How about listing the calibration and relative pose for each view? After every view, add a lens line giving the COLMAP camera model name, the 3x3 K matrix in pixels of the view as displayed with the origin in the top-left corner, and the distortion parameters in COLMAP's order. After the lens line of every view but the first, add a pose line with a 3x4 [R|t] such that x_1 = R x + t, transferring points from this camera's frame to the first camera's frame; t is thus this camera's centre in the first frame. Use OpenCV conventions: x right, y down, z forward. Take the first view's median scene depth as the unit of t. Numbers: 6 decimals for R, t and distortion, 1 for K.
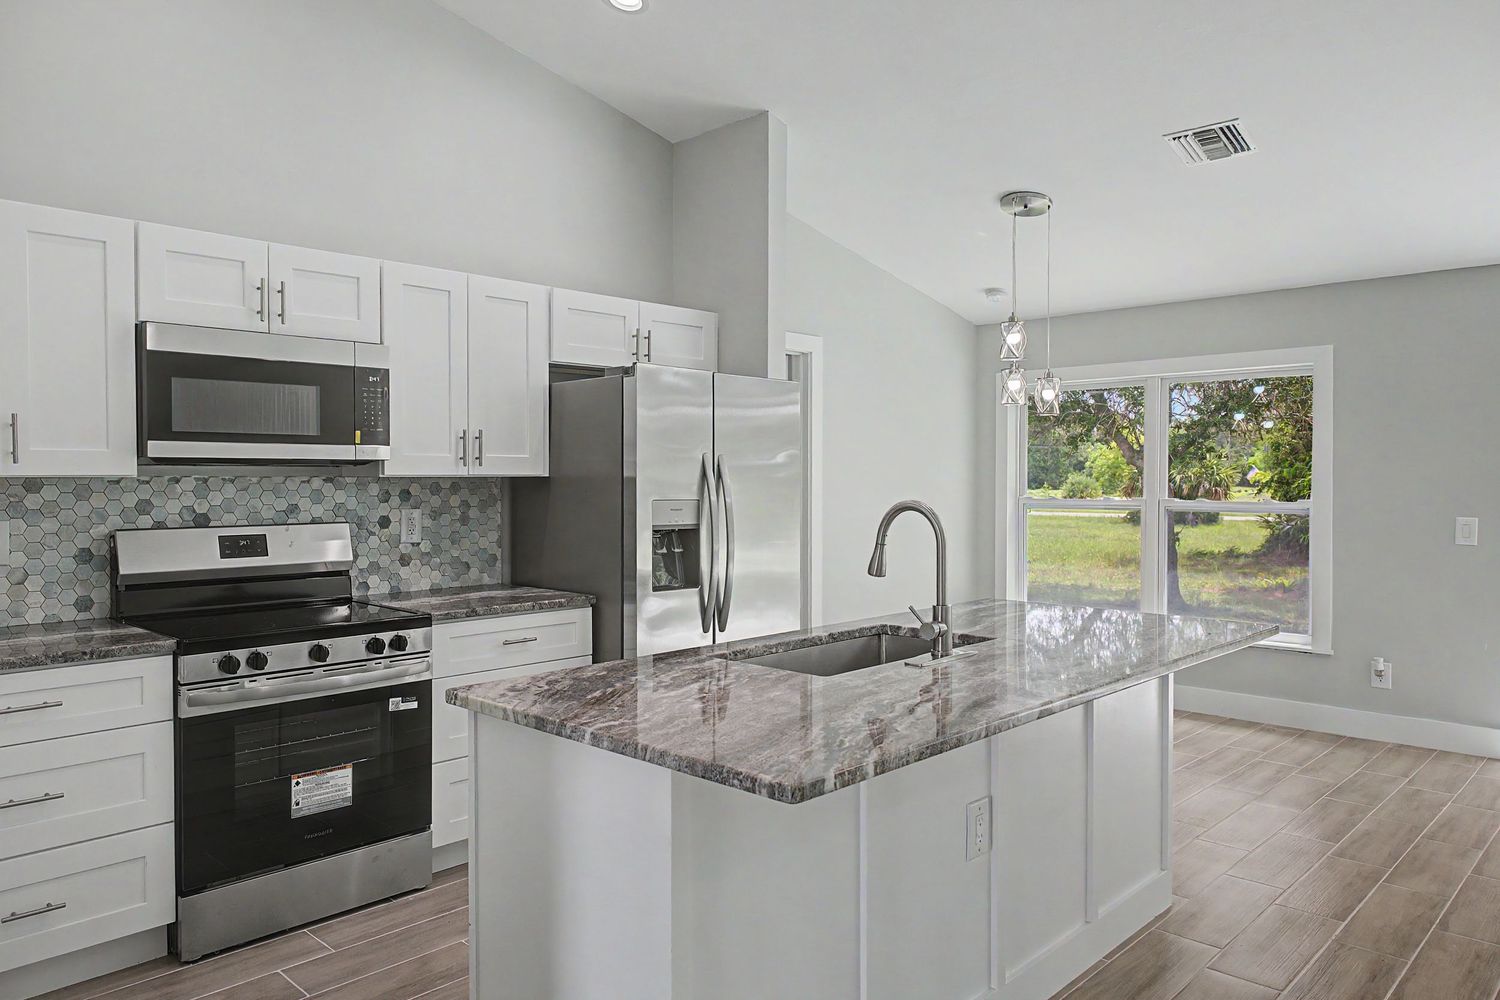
lens RADIAL K [[1033.9, 0, 735.9], [0, 1033.9, 493.1], [0, 0, 1]] dist [0.005863, -0.002672]
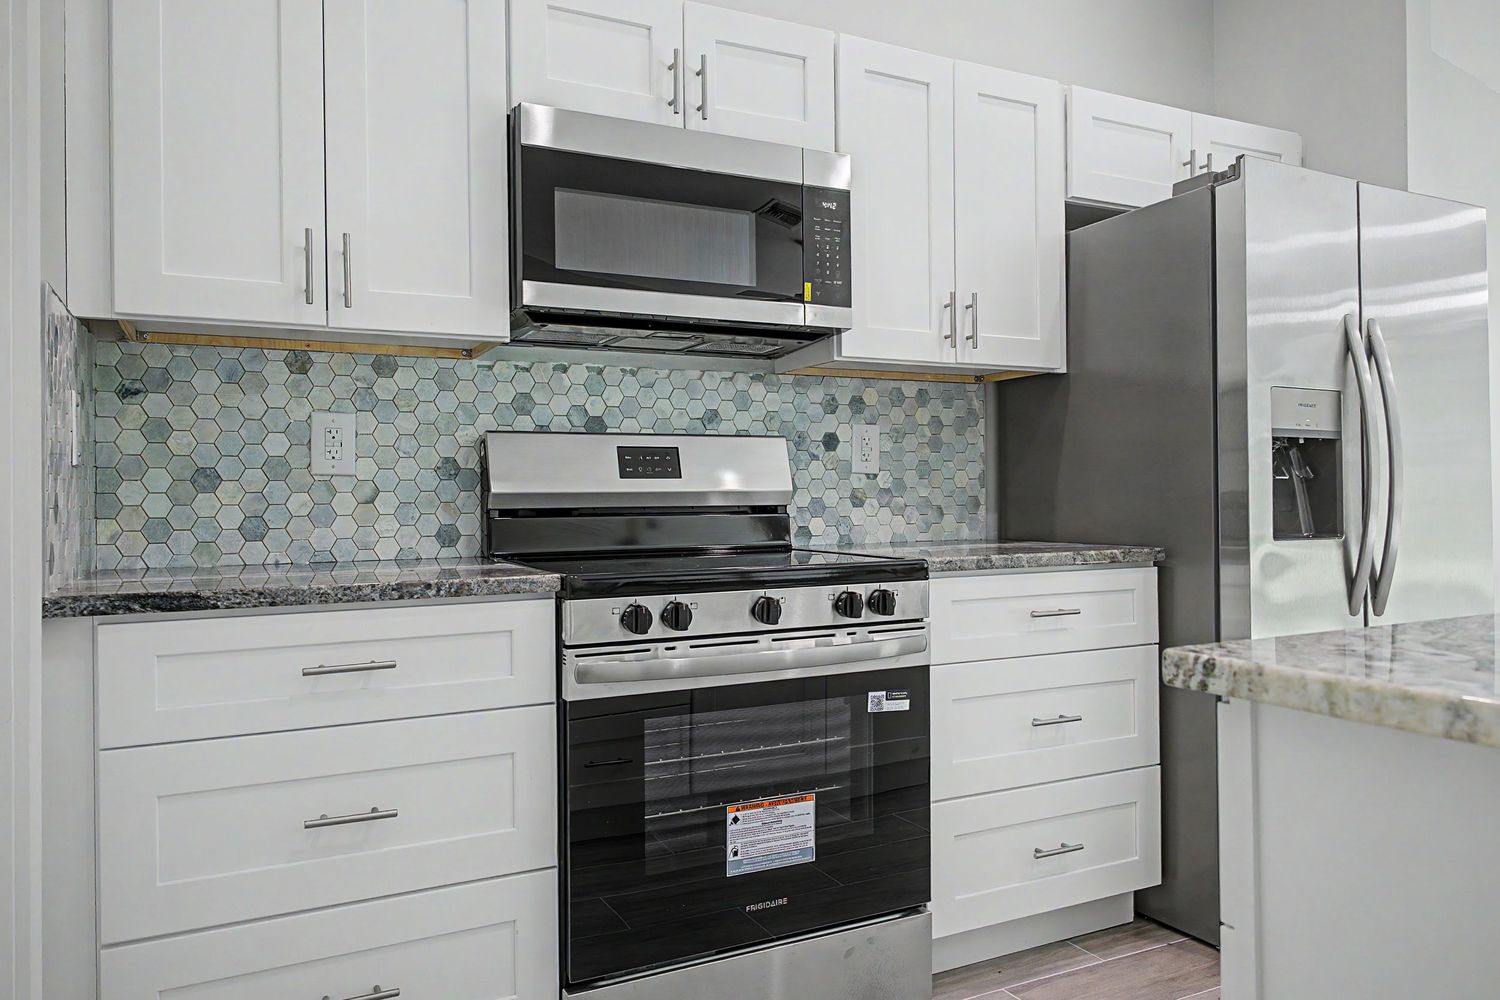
lens RADIAL K [[1033.9, 0, 735.9], [0, 1033.9, 493.1], [0, 0, 1]] dist [0.005863, -0.002672]
pose [[0.942338, -0.012137, -0.334443, -0.197021], [0.005343, 0.999760, -0.021227, 0.090553], [0.334621, 0.018216, 0.942177, 0.381092]]
